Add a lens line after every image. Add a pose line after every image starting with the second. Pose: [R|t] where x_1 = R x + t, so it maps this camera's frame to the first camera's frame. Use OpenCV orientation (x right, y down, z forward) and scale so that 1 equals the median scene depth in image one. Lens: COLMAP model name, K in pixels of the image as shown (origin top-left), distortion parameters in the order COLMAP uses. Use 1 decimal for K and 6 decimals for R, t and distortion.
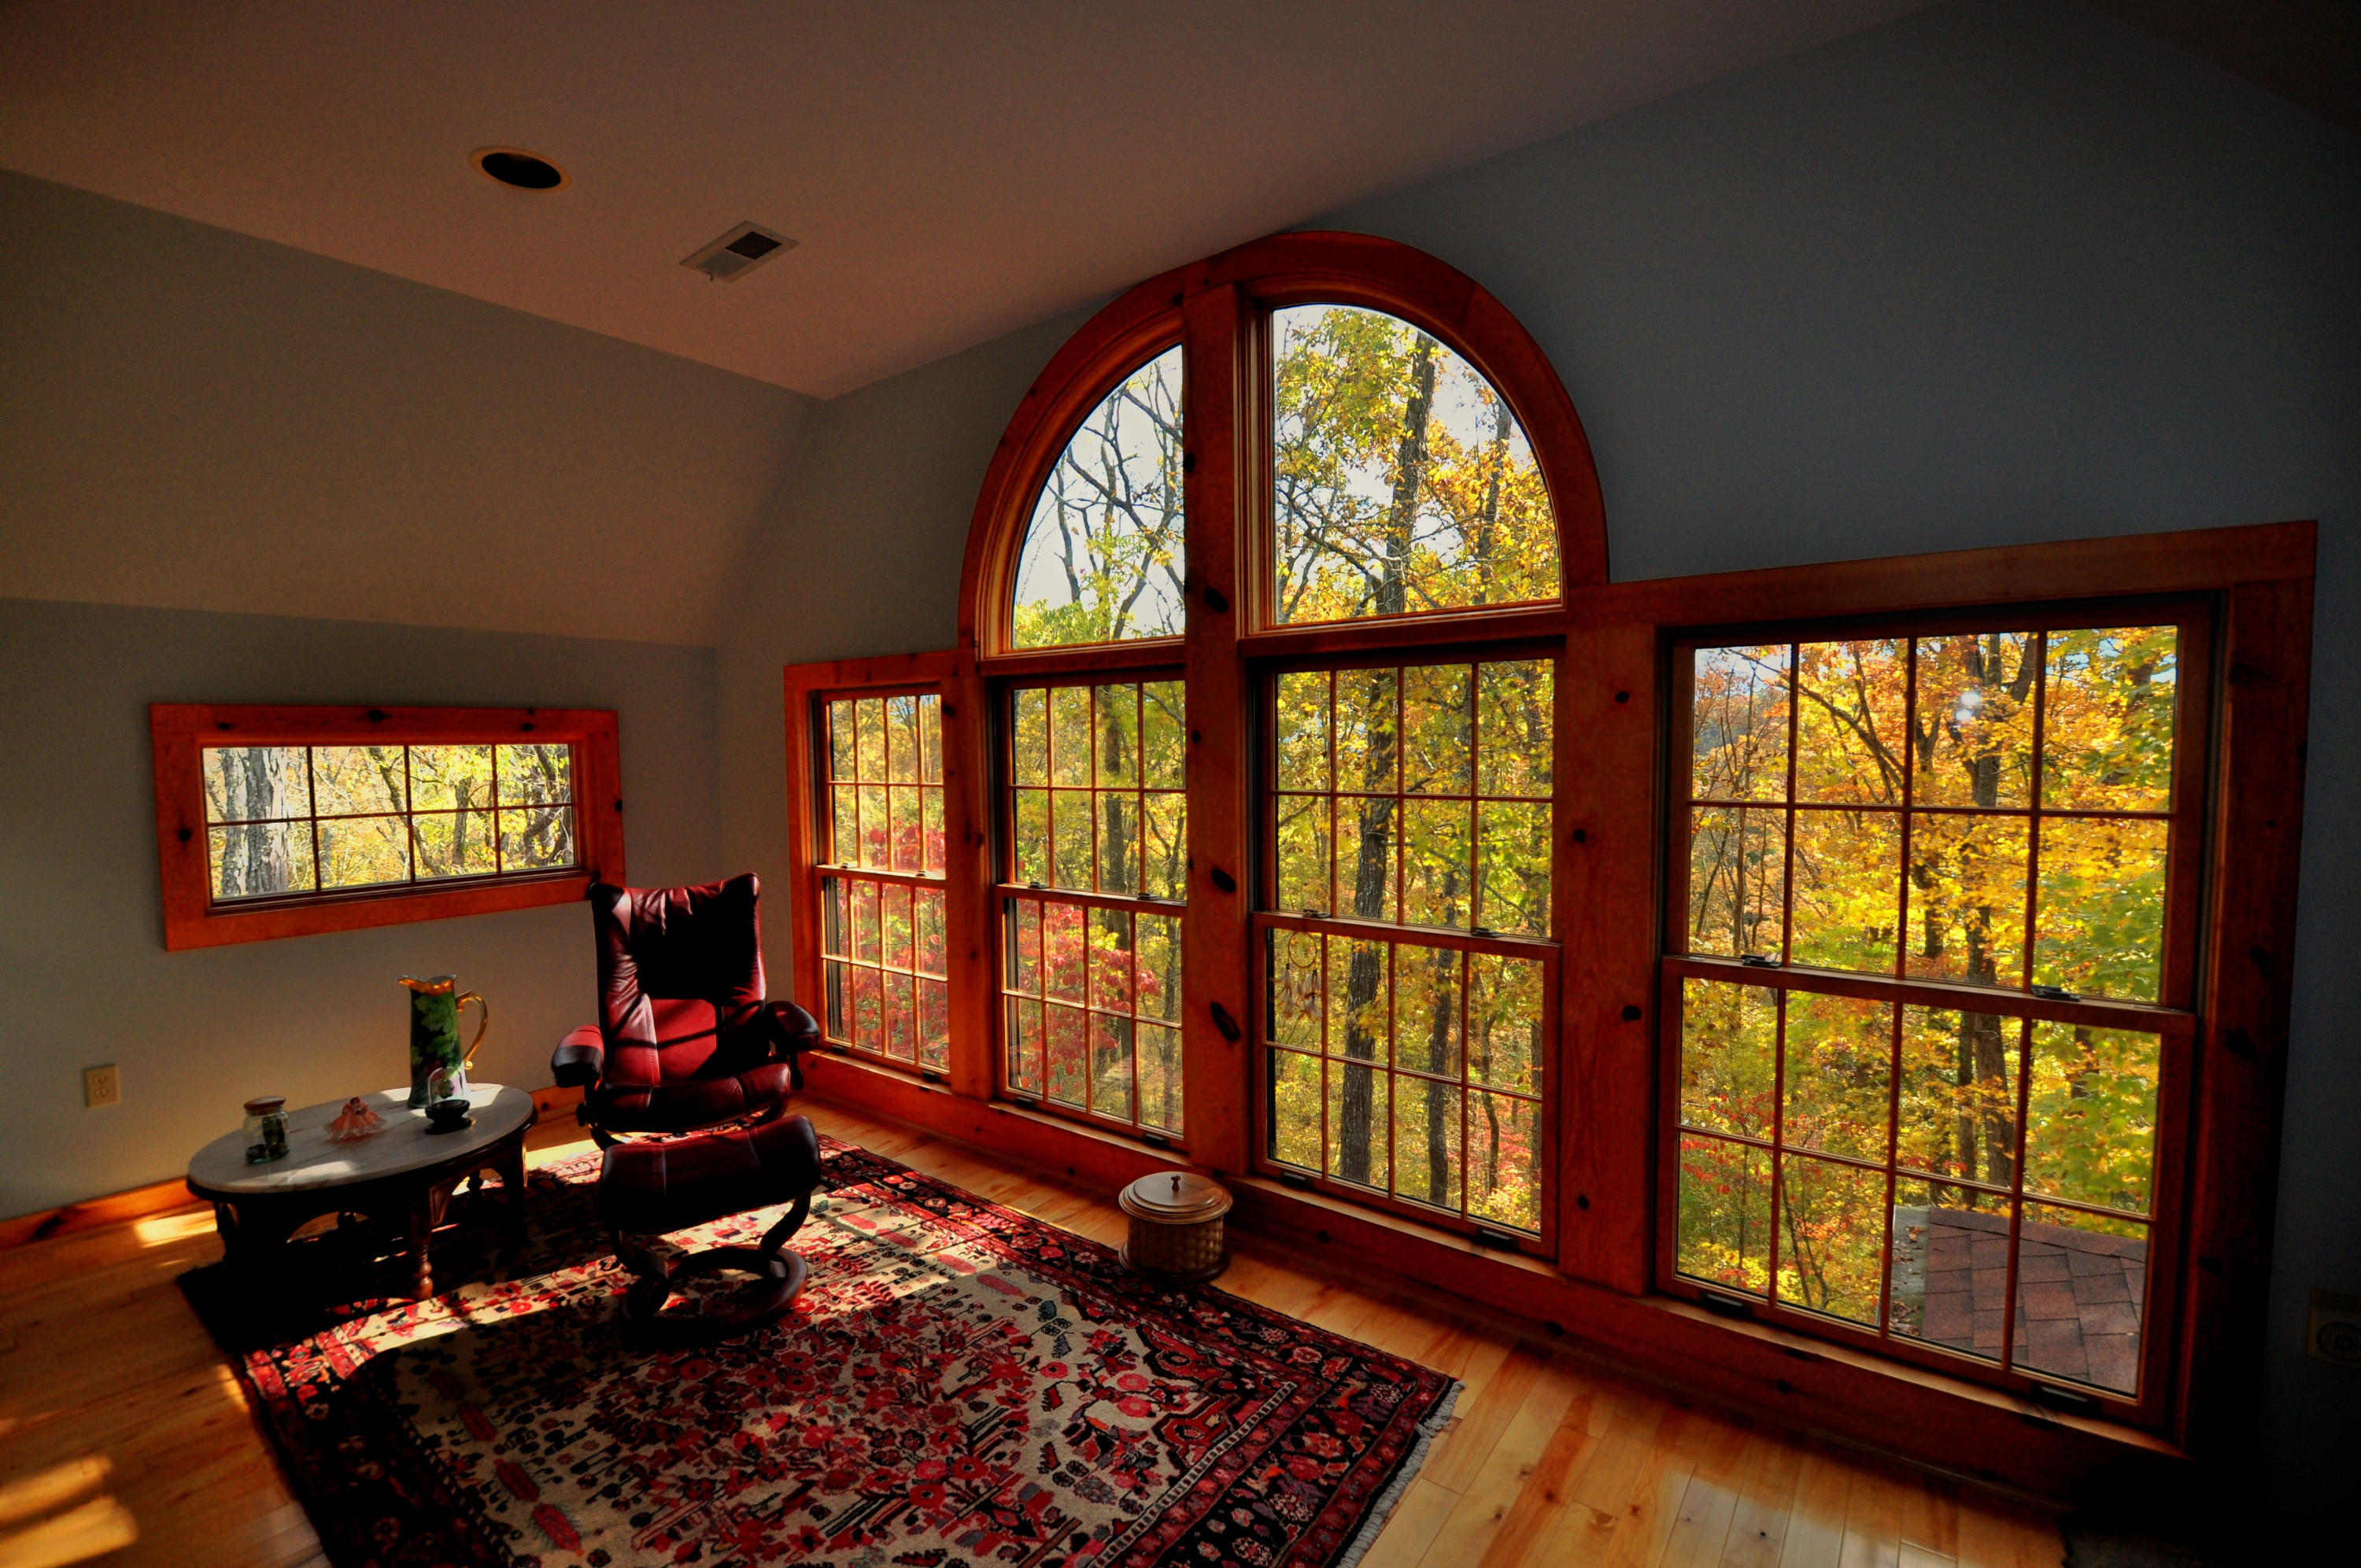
lens RADIAL K [[1033.5, 0, 1169.8], [0, 1033.5, 808.2], [0, 0, 1]] dist [0.000349, -0.017137]
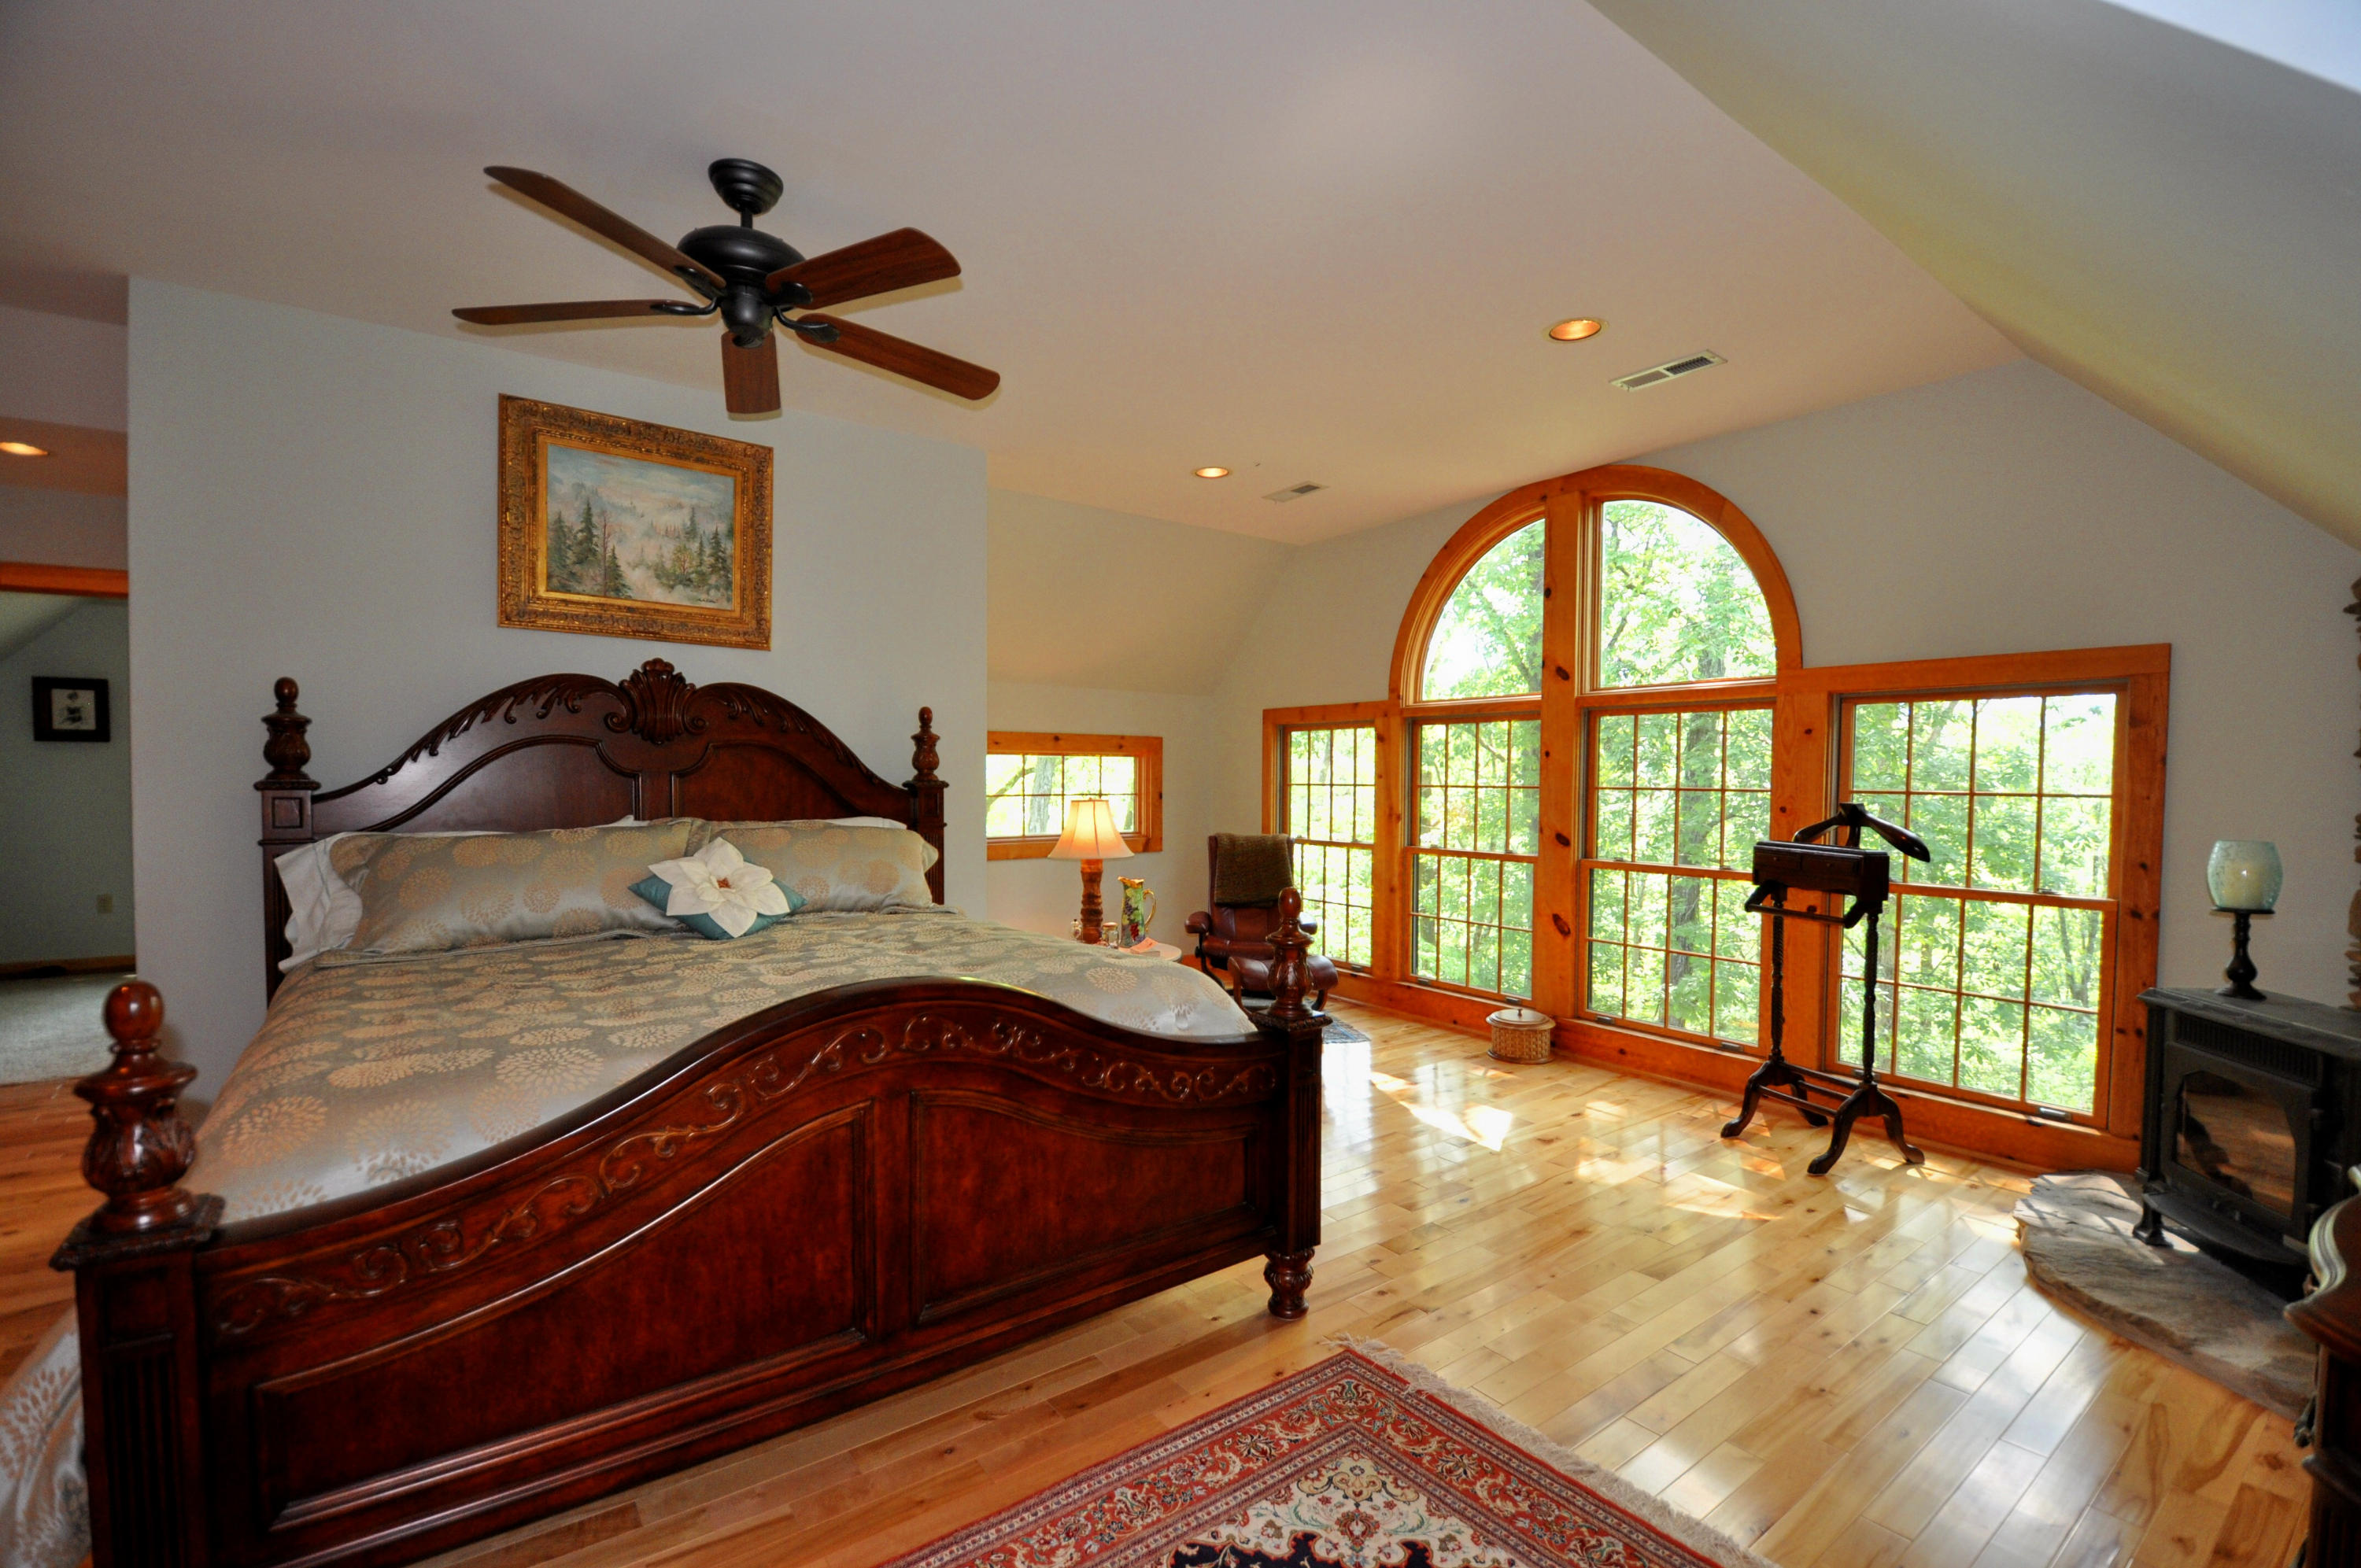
lens RADIAL K [[1033.5, 0, 1169.8], [0, 1033.5, 808.2], [0, 0, 1]] dist [0.000349, -0.017137]
pose [[0.959976, 0.029539, -0.278519, -0.089919], [-0.039405, 0.998776, -0.029890, 0.088923], [0.277295, 0.039669, 0.959966, -0.744426]]
